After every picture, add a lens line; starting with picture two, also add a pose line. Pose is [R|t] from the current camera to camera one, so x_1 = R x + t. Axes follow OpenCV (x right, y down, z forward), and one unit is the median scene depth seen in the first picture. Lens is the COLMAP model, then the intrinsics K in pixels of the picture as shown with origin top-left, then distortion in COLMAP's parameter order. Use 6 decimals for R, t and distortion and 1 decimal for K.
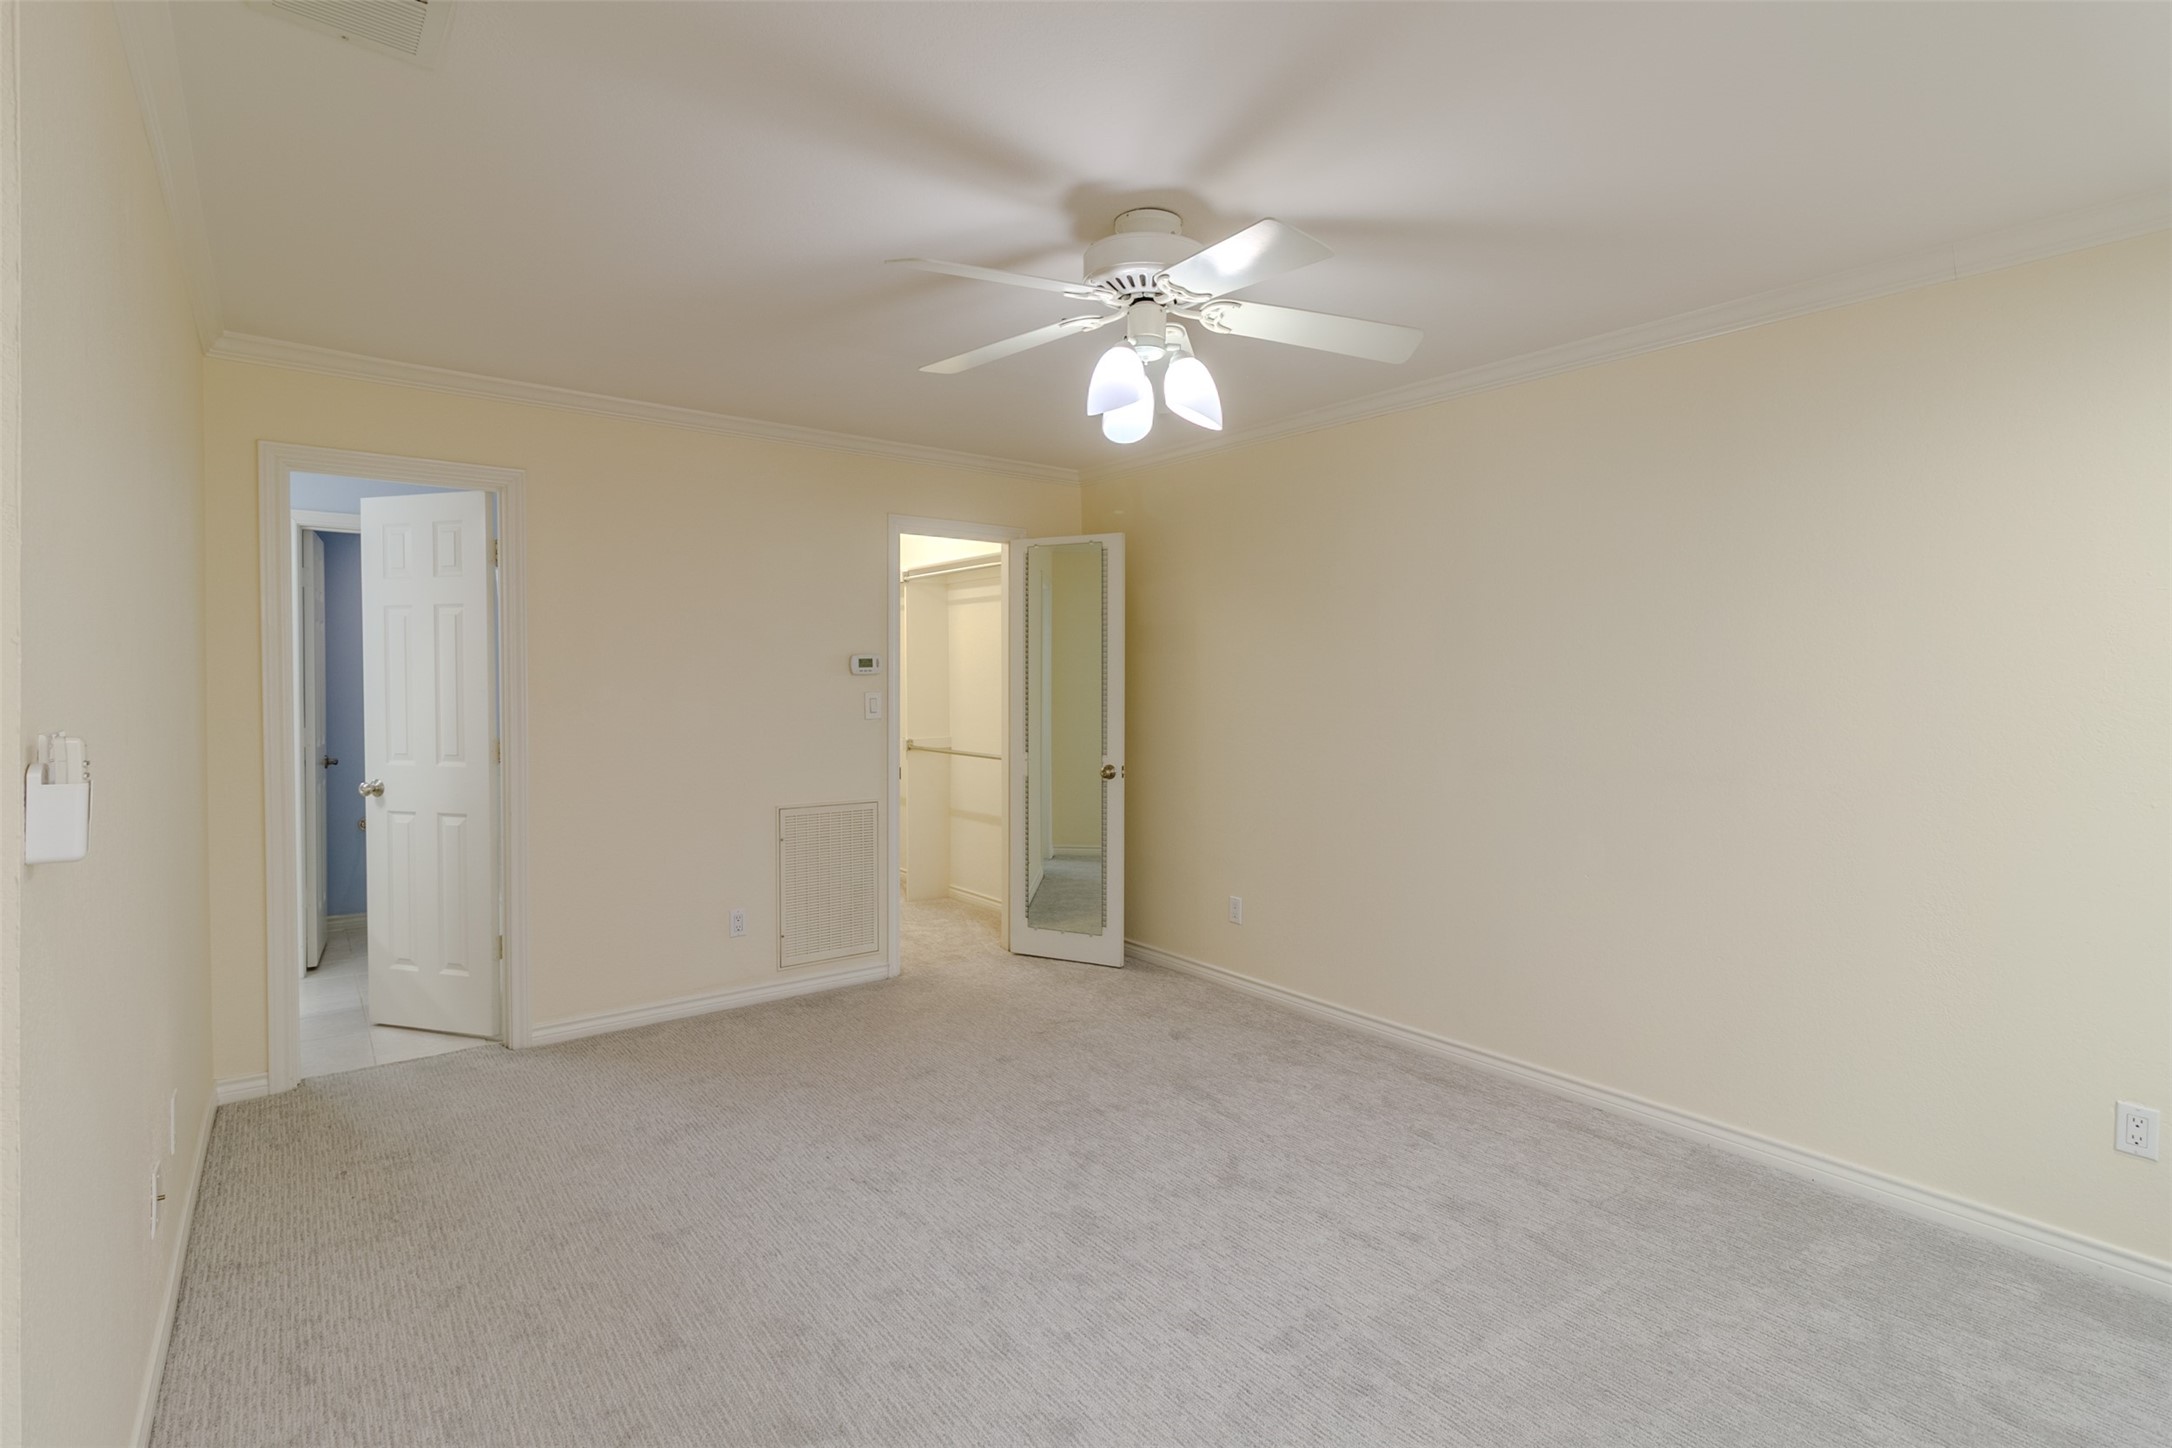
lens RADIAL K [[1031.9, 0, 1118.3], [0, 1031.9, 665.8], [0, 0, 1]] dist [0.000602, 0.000335]
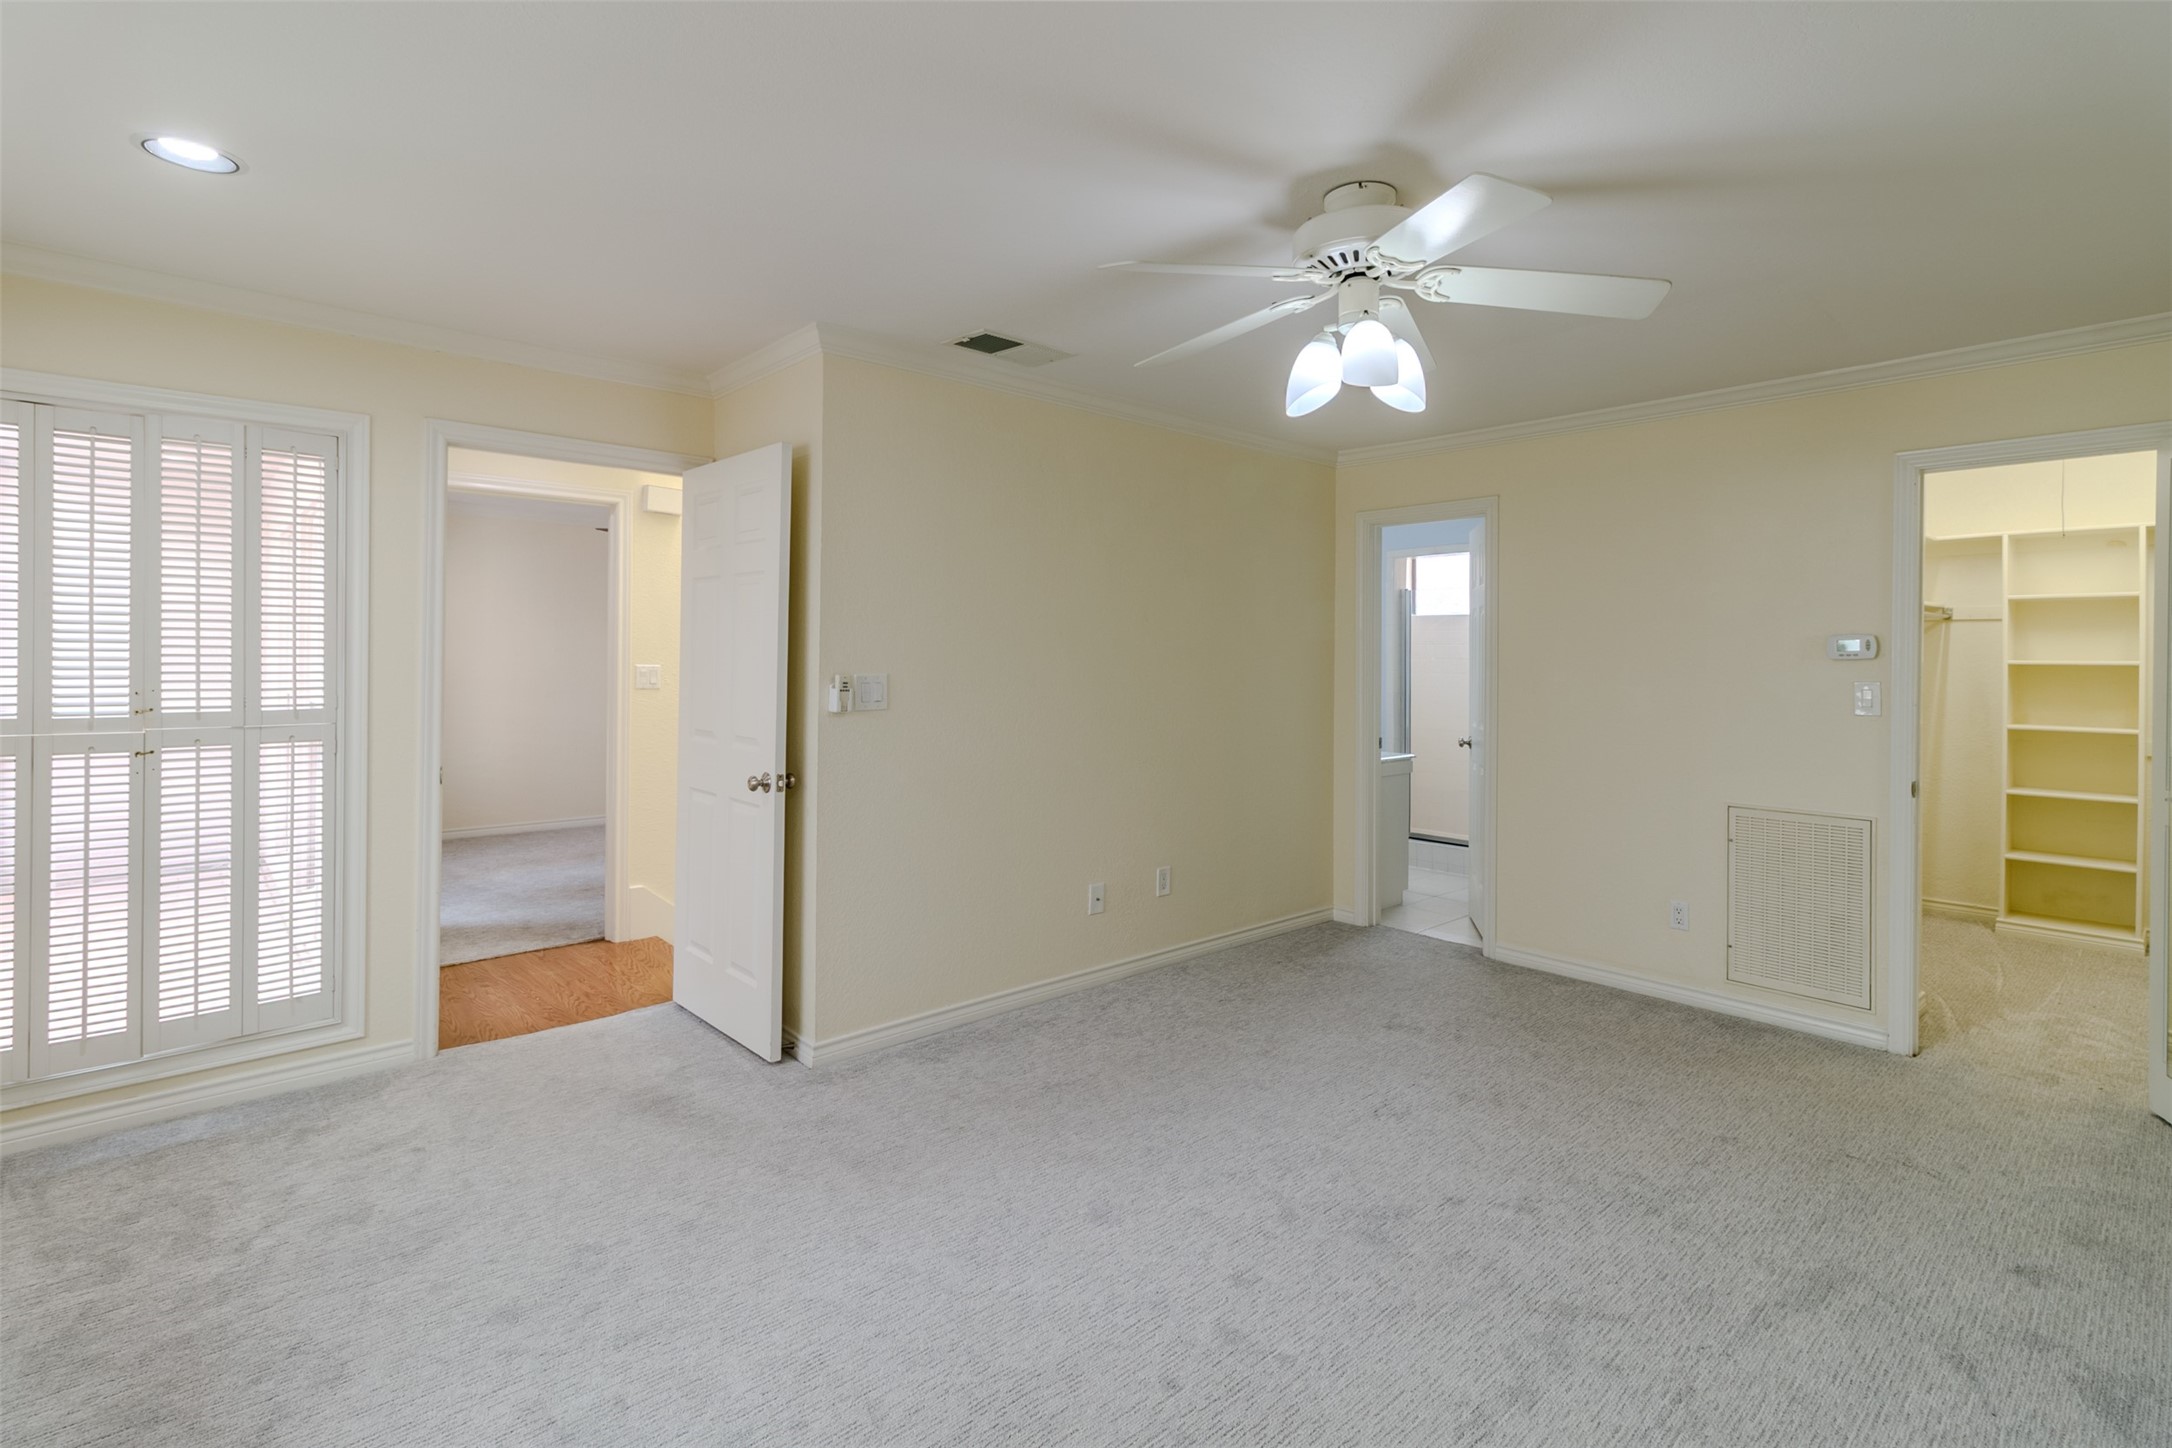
lens RADIAL K [[1031.9, 0, 1118.3], [0, 1031.9, 665.8], [0, 0, 1]] dist [0.000602, 0.000335]
pose [[0.086858, 0.010572, -0.996165, 0.703440], [-0.001976, 0.999944, 0.010440, 0.009340], [0.996219, 0.001062, 0.086874, 0.510380]]
